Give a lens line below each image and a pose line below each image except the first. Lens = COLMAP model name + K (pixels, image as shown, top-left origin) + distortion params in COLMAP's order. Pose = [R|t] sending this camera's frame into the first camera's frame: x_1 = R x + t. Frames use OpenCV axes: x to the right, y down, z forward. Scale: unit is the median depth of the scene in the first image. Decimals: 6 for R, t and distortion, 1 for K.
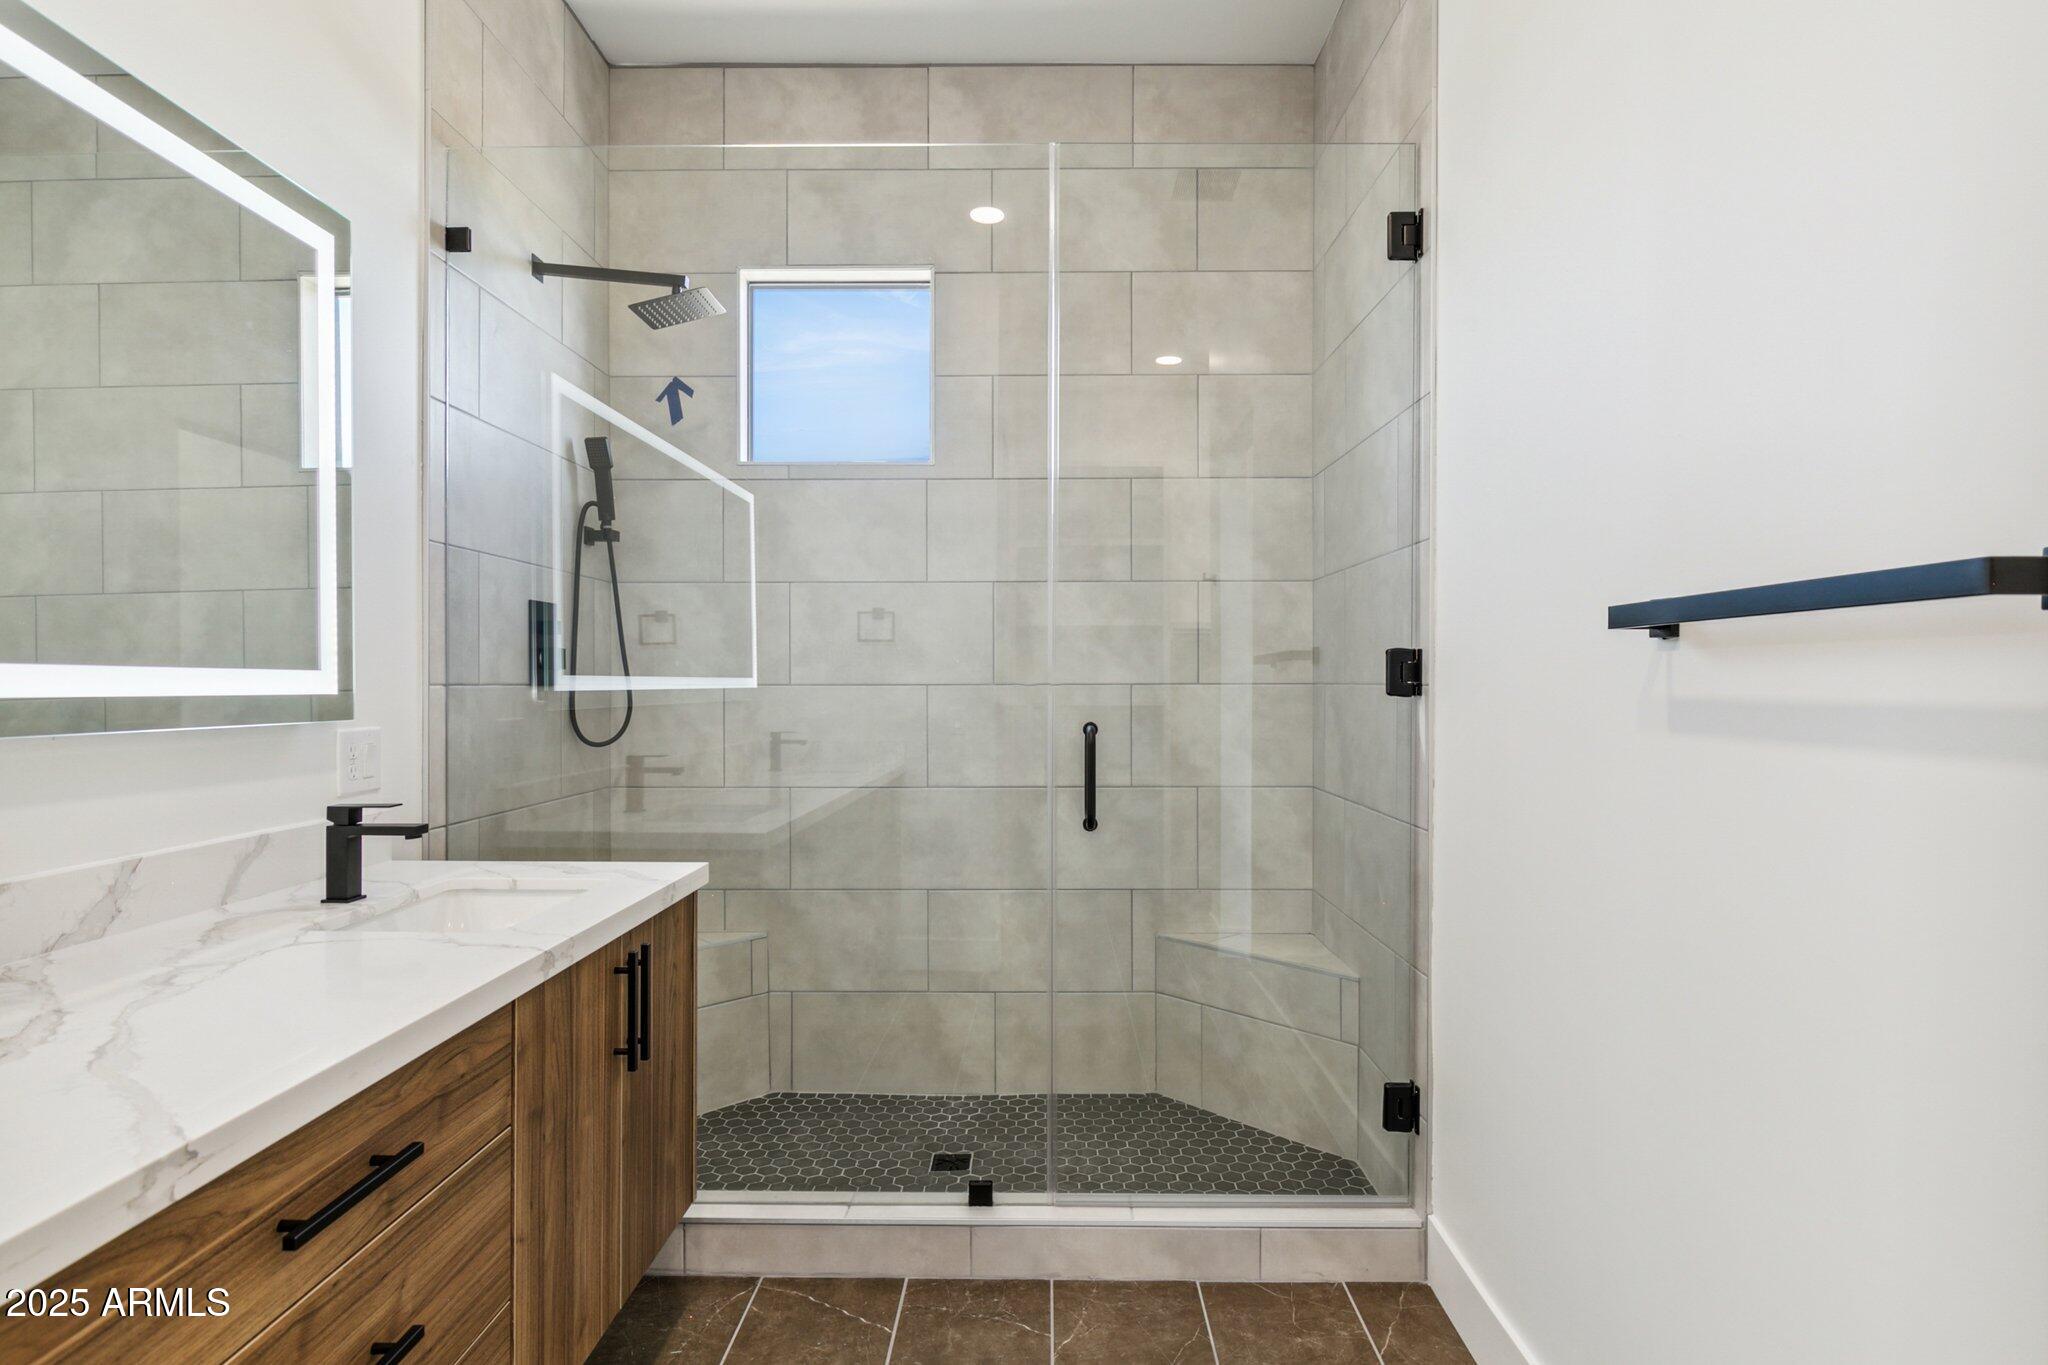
lens RADIAL K [[1058.2, 0, 1039.1], [0, 1058.2, 688.6], [0, 0, 1]] dist [-0.001260, 0.000104]
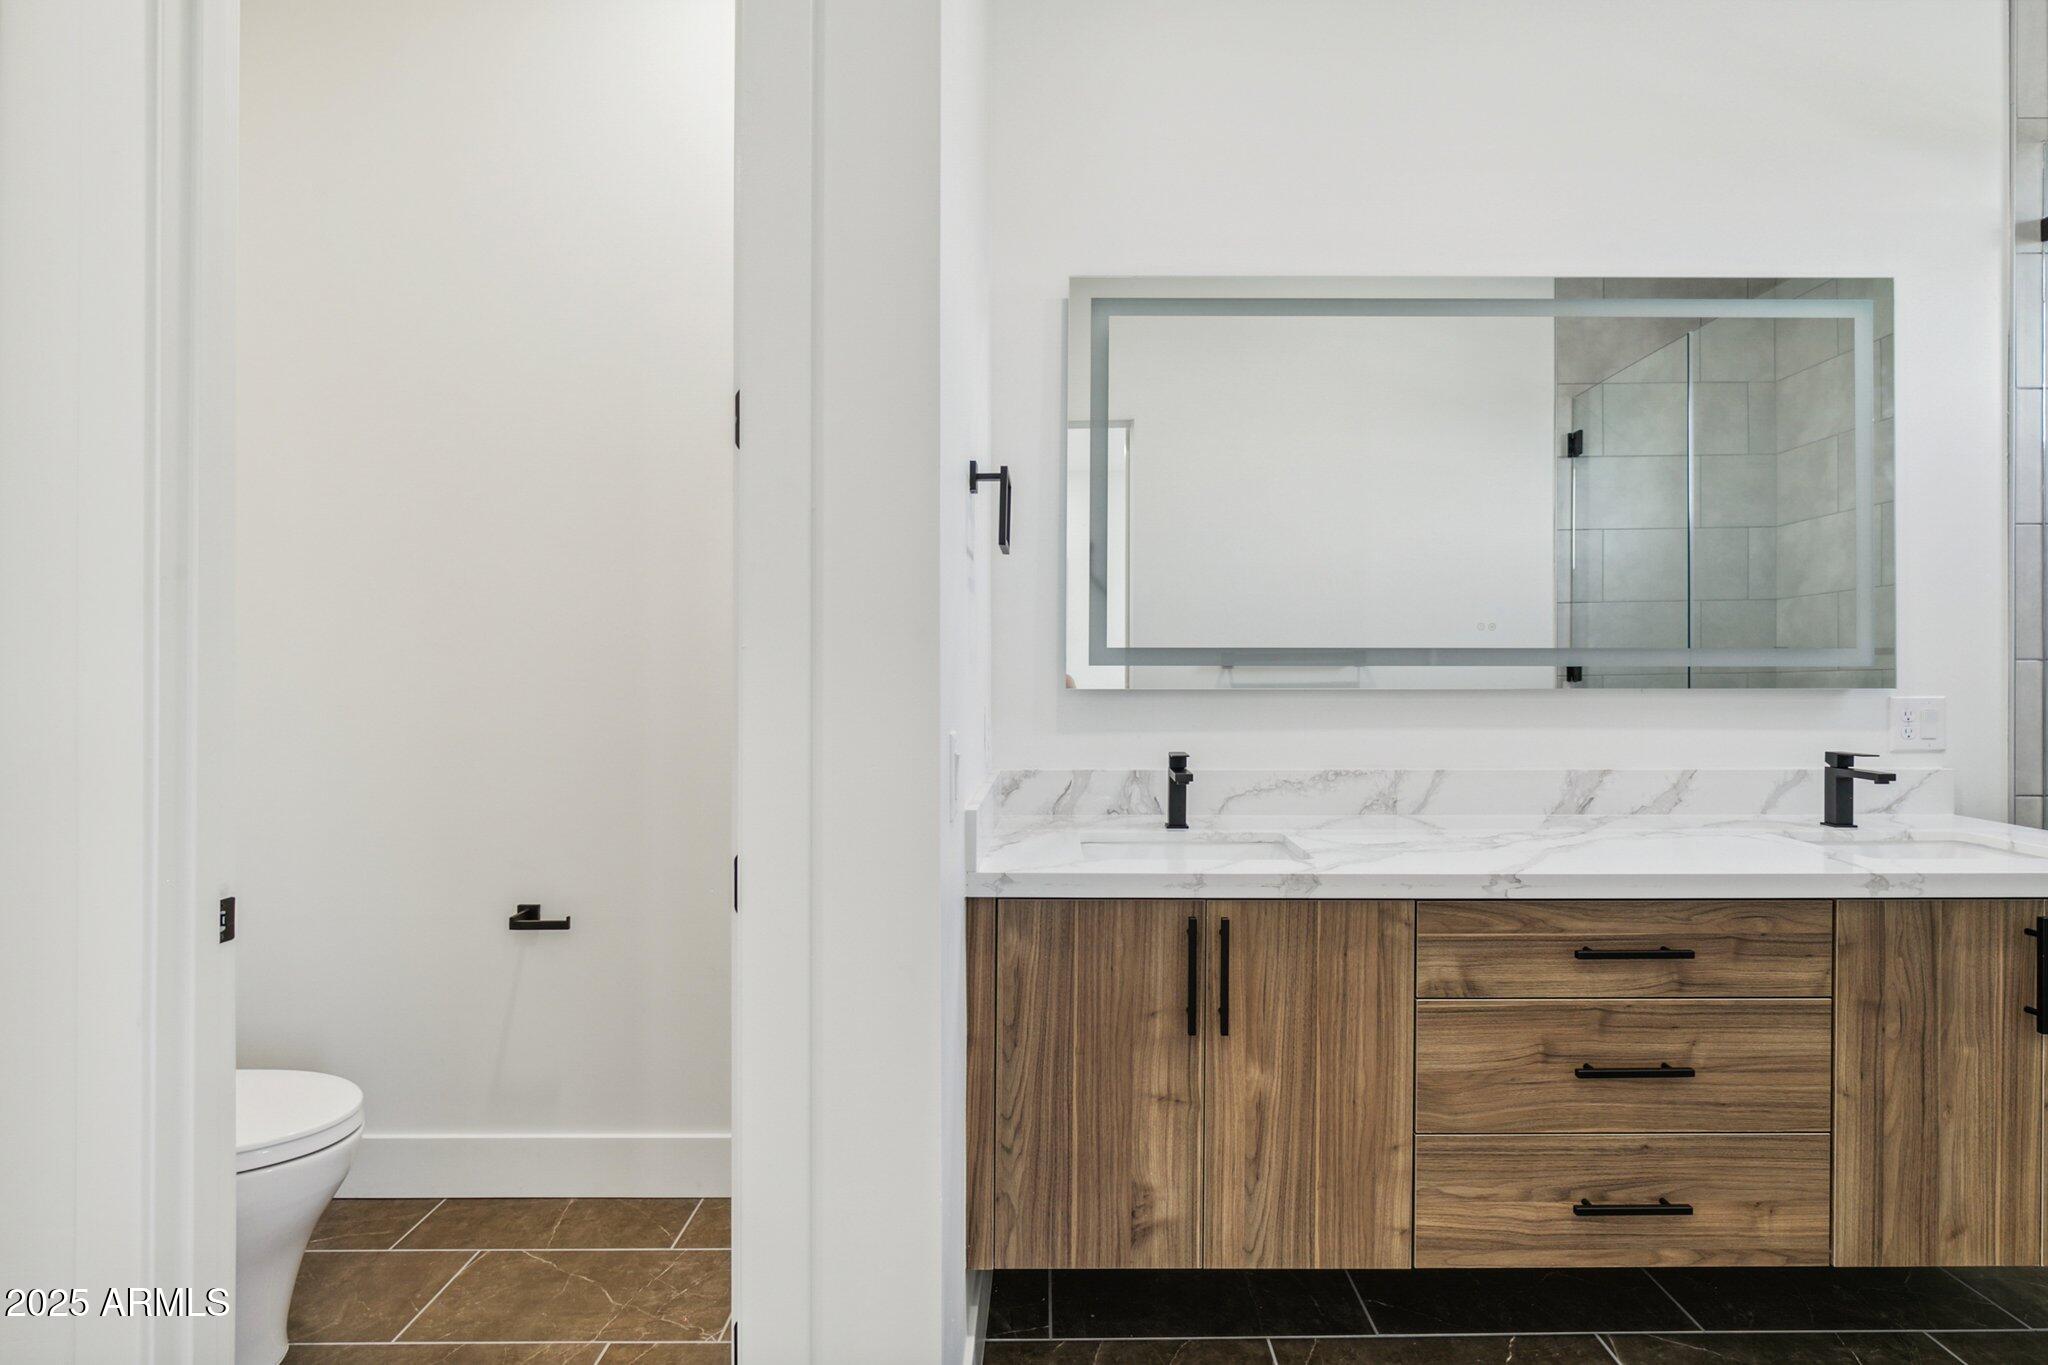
lens RADIAL K [[1058.2, 0, 1026.6], [0, 1058.2, 670.8], [0, 0, 1]] dist [-0.001260, 0.000104]
pose [[-0.017761, 0.005011, -0.999830, 0.666314], [-0.005063, 0.999974, 0.005102, 0.008944], [0.999829, 0.005152, -0.017735, 0.029234]]
